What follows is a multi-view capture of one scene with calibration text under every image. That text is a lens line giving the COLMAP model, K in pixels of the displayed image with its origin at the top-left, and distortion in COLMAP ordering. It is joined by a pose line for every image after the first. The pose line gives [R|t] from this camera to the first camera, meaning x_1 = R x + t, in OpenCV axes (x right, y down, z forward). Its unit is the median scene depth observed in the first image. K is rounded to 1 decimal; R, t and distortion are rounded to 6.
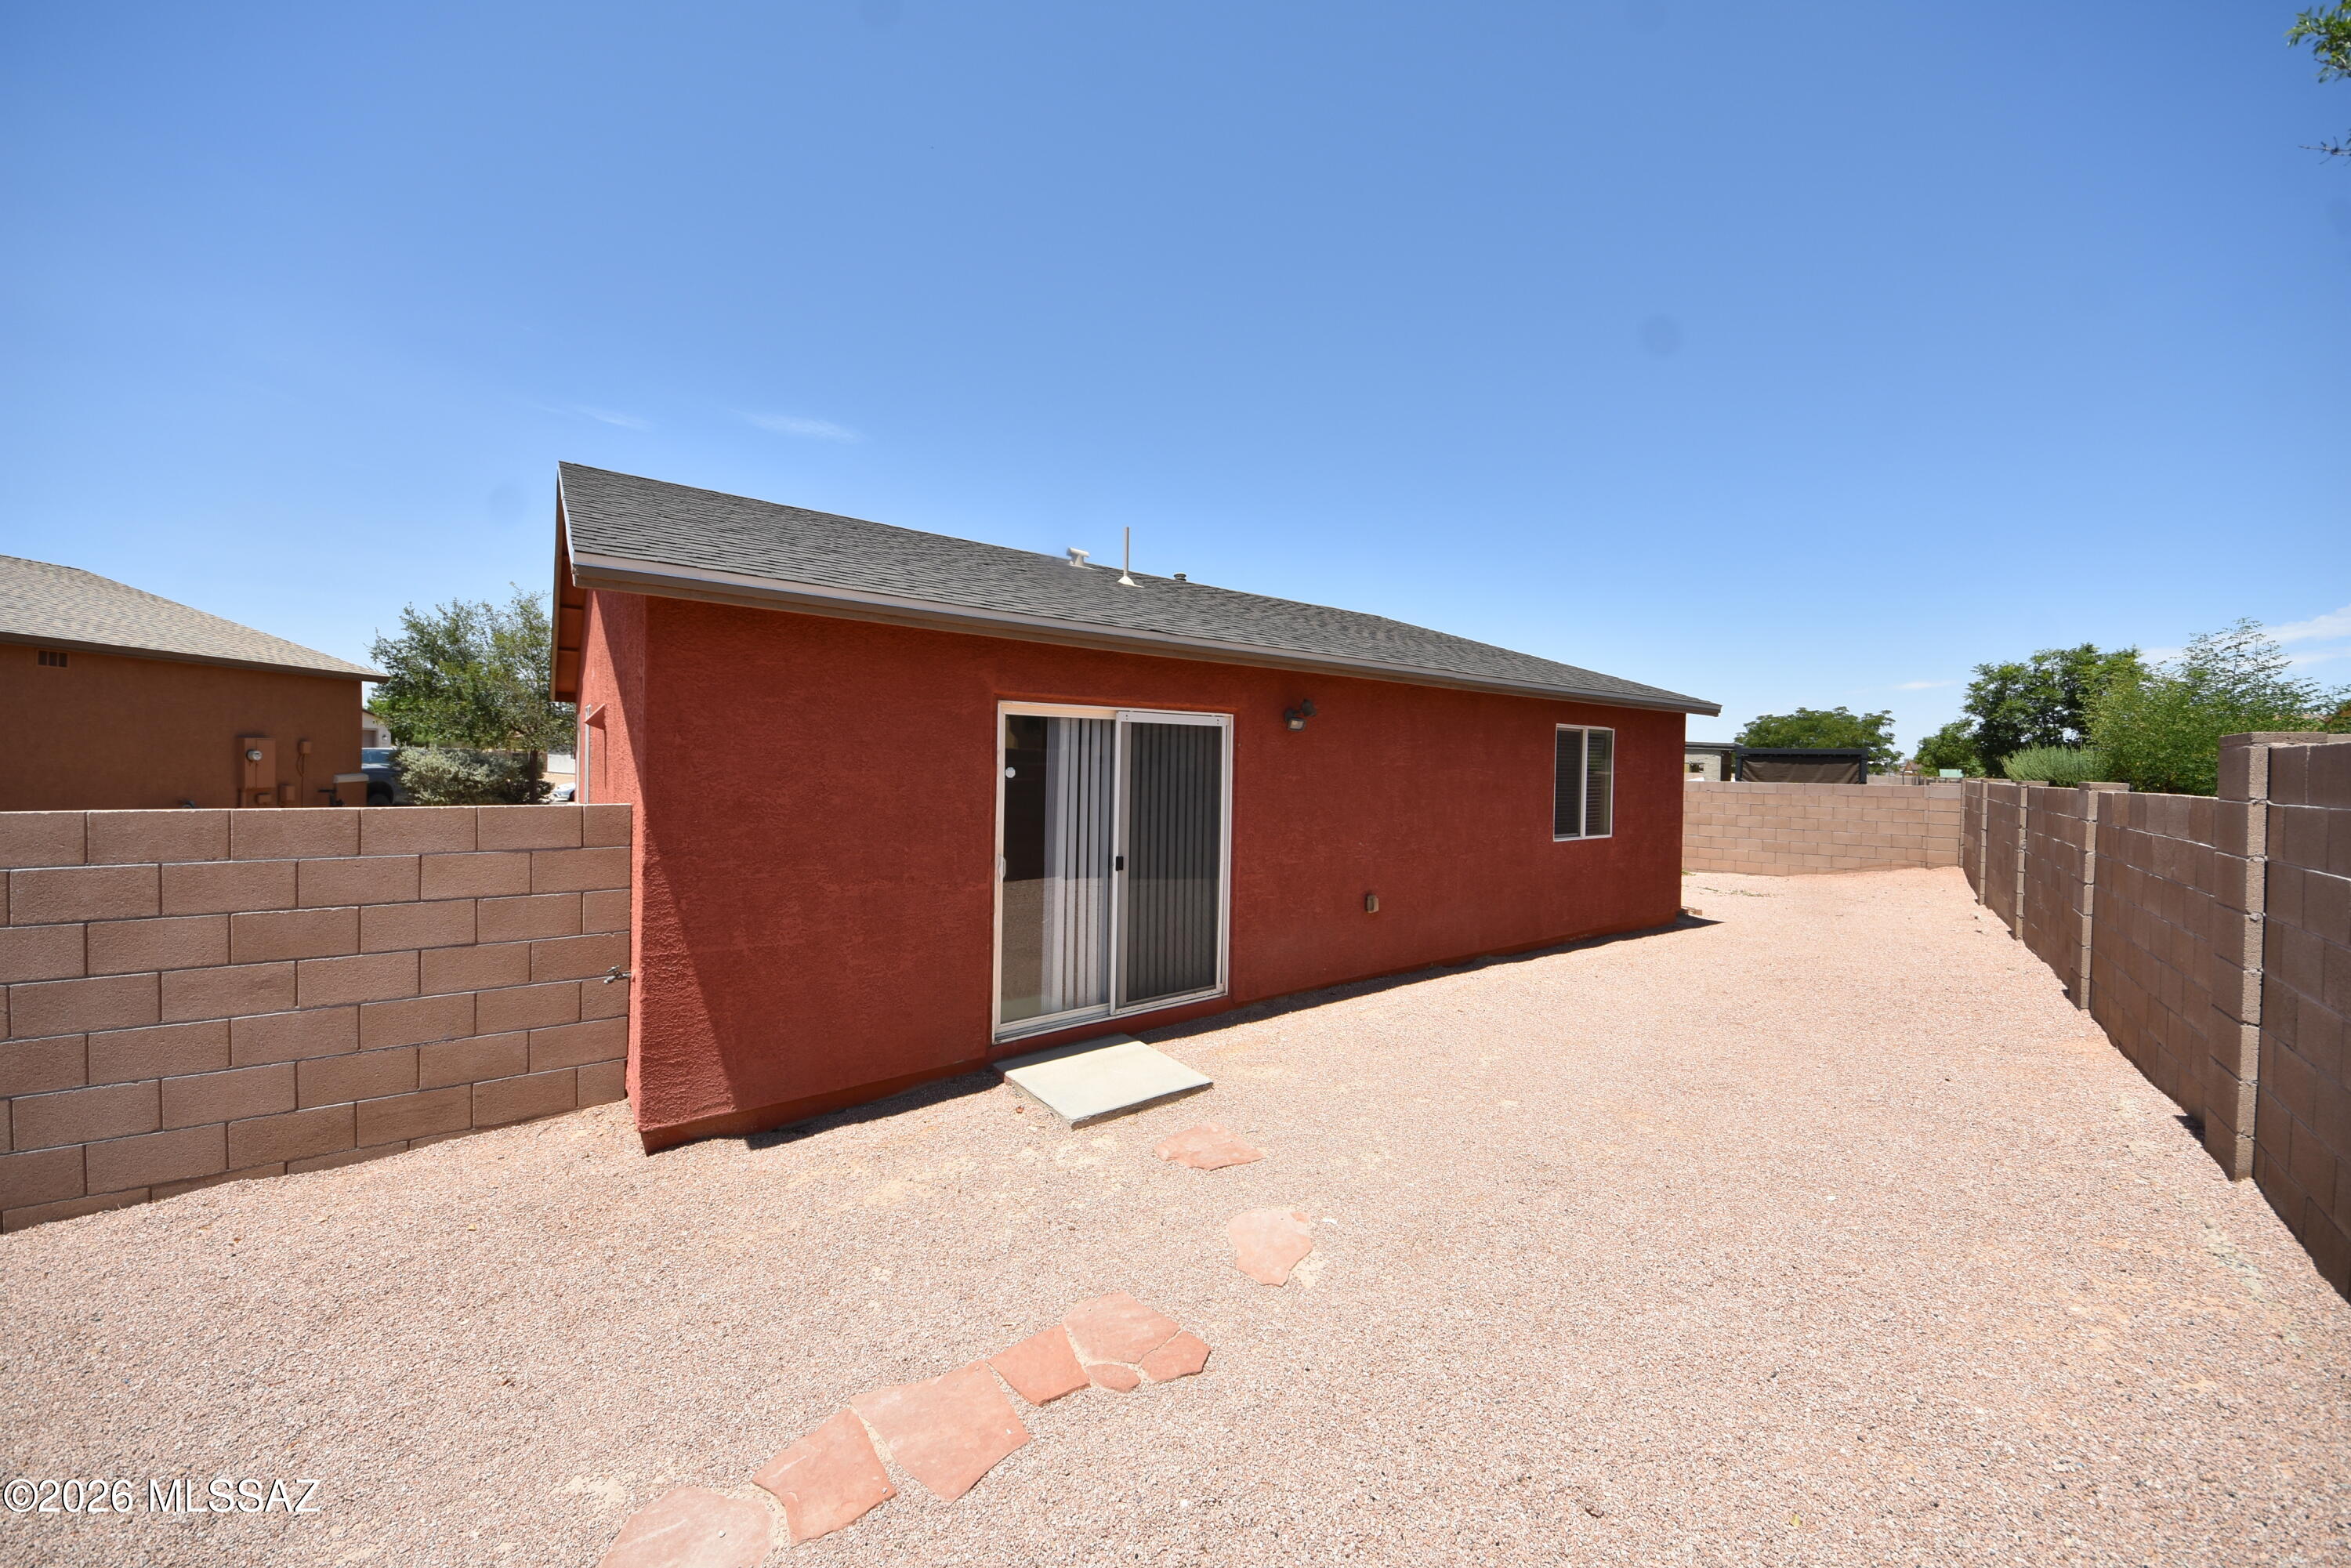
lens RADIAL K [[843.1, 0, 1165.1], [0, 843.1, 768.8], [0, 0, 1]] dist [0.006241, -0.009121]
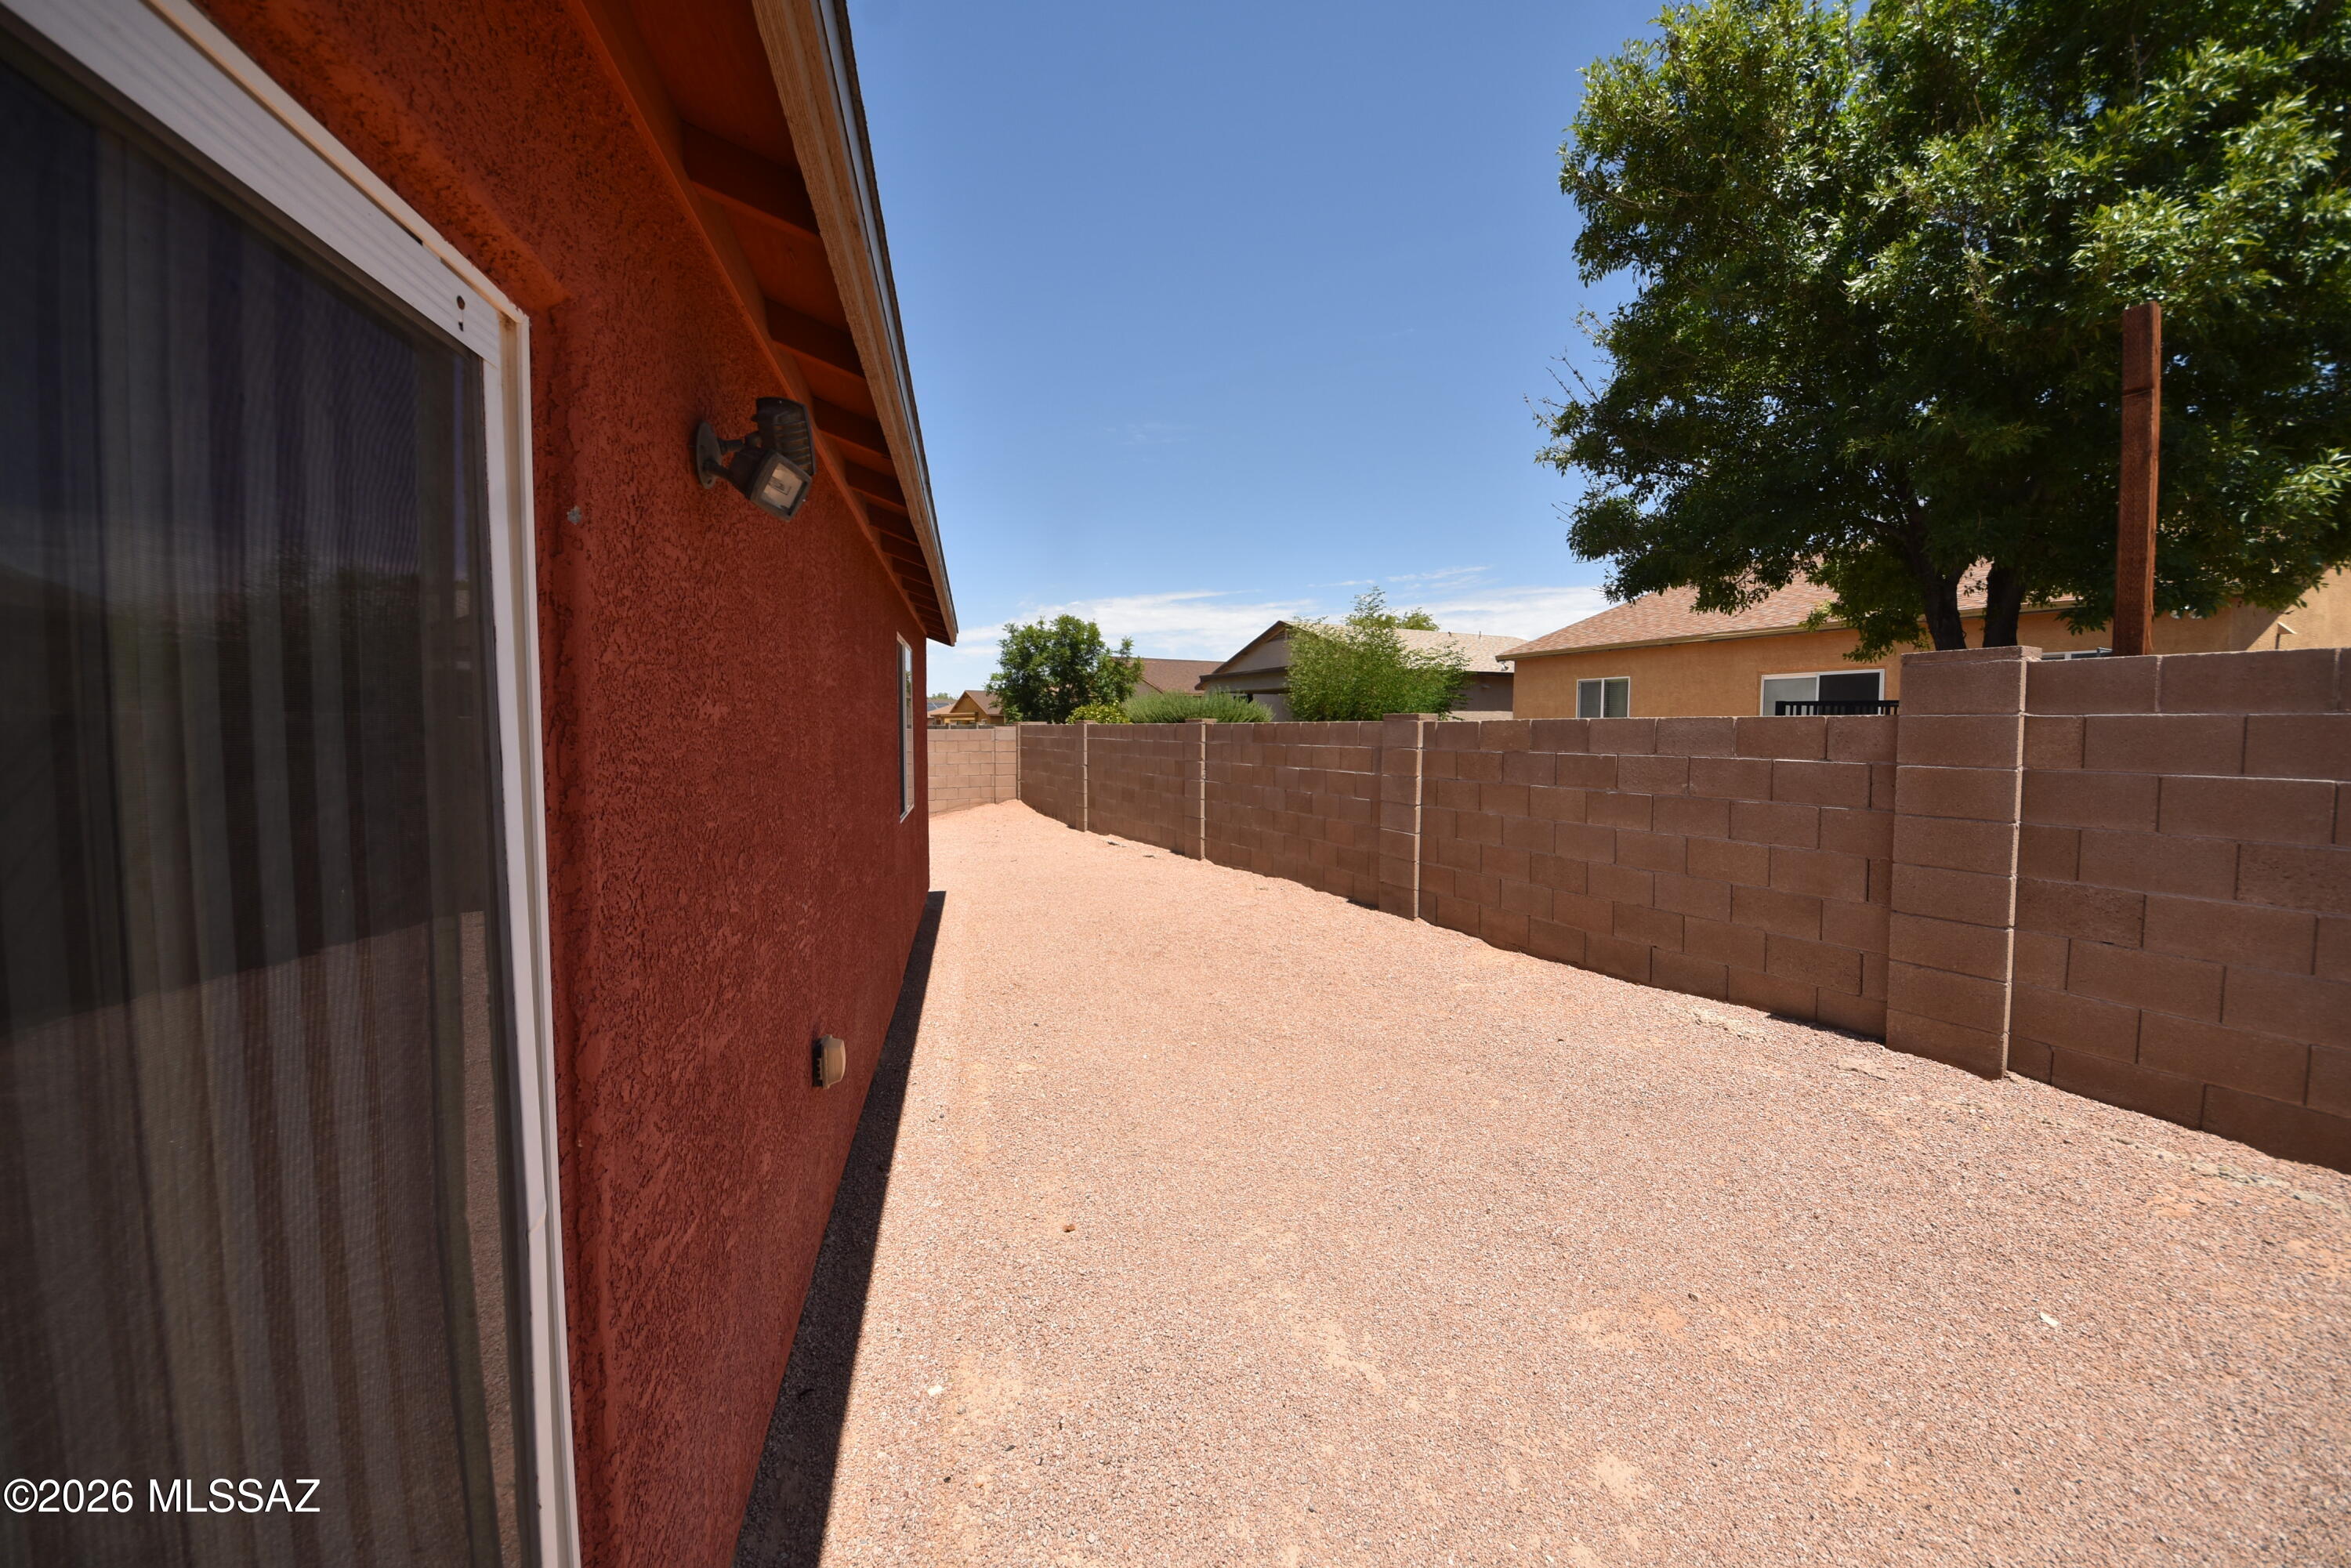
lens RADIAL K [[833.3, 0, 1200.0], [0, 833.3, 767.5], [0, 0, 1]] dist [0.009428, -0.005781]
pose [[0.374572, -0.065696, 0.924868, -0.010562], [0.017709, 0.997812, 0.063705, 0.004997], [-0.927029, -0.007483, 0.374915, 0.339051]]
